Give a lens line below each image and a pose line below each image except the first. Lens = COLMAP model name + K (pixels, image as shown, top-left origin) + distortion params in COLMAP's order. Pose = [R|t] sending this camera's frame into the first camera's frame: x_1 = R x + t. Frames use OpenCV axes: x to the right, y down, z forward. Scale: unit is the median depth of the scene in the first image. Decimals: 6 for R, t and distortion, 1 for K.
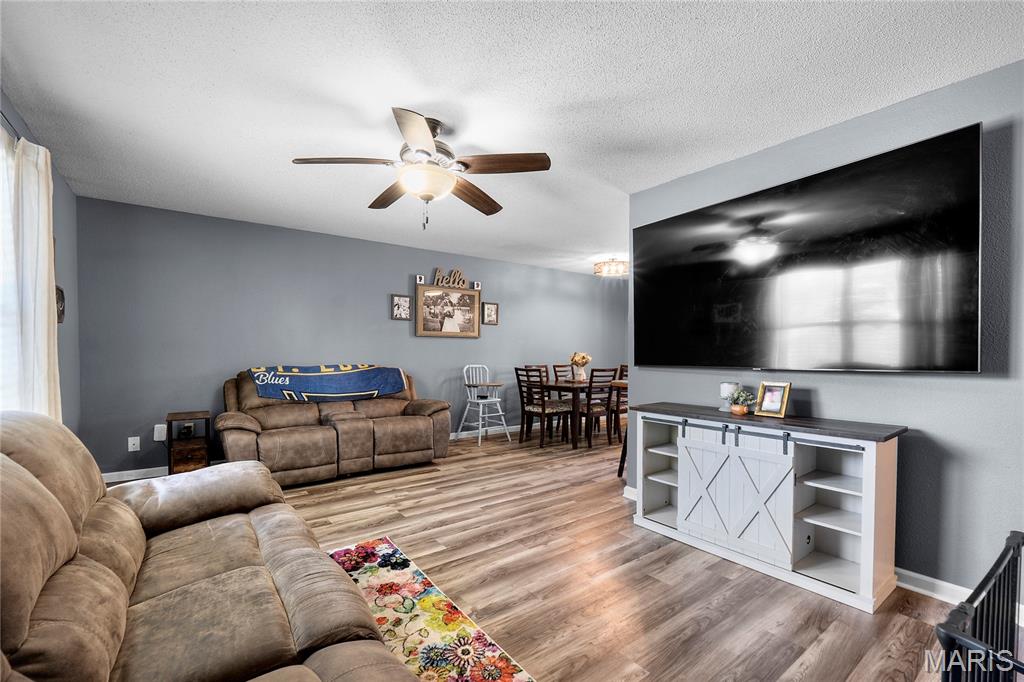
lens RADIAL K [[437.1, 0, 512.3], [0, 437.1, 346.4], [0, 0, 1]] dist [-0.011653, -0.000569]
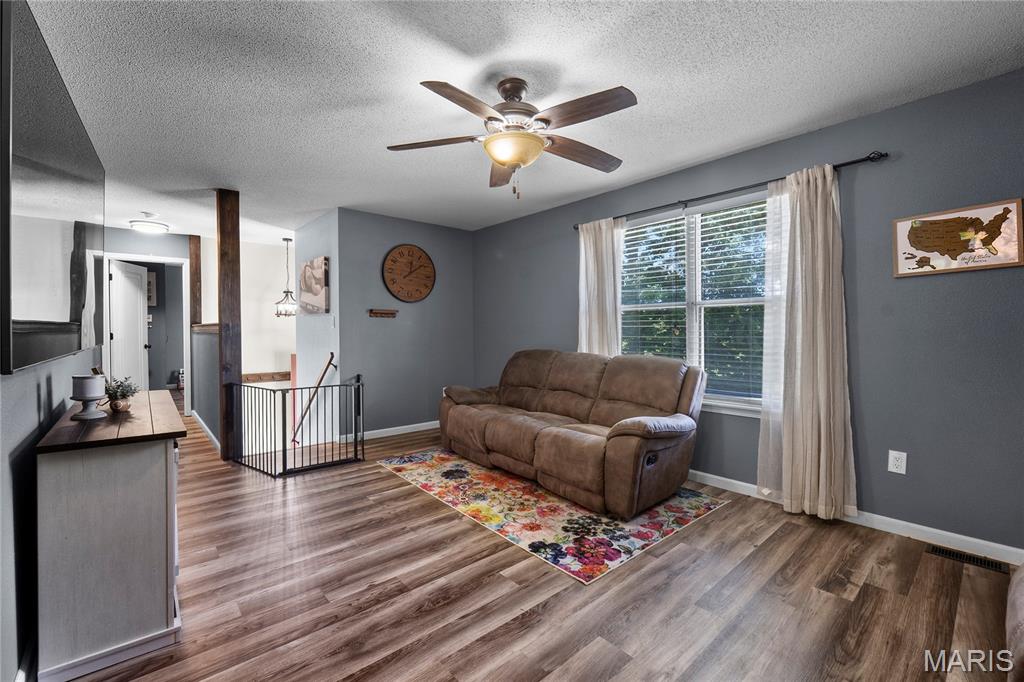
lens RADIAL K [[437.1, 0, 511.5], [0, 437.1, 334.3], [0, 0, 1]] dist [-0.011653, -0.000569]
pose [[-0.997610, -0.004496, -0.068956, -0.121923], [-0.004546, 0.999990, 0.000567, 0.017740], [0.068952, 0.000879, -0.997620, 1.918504]]
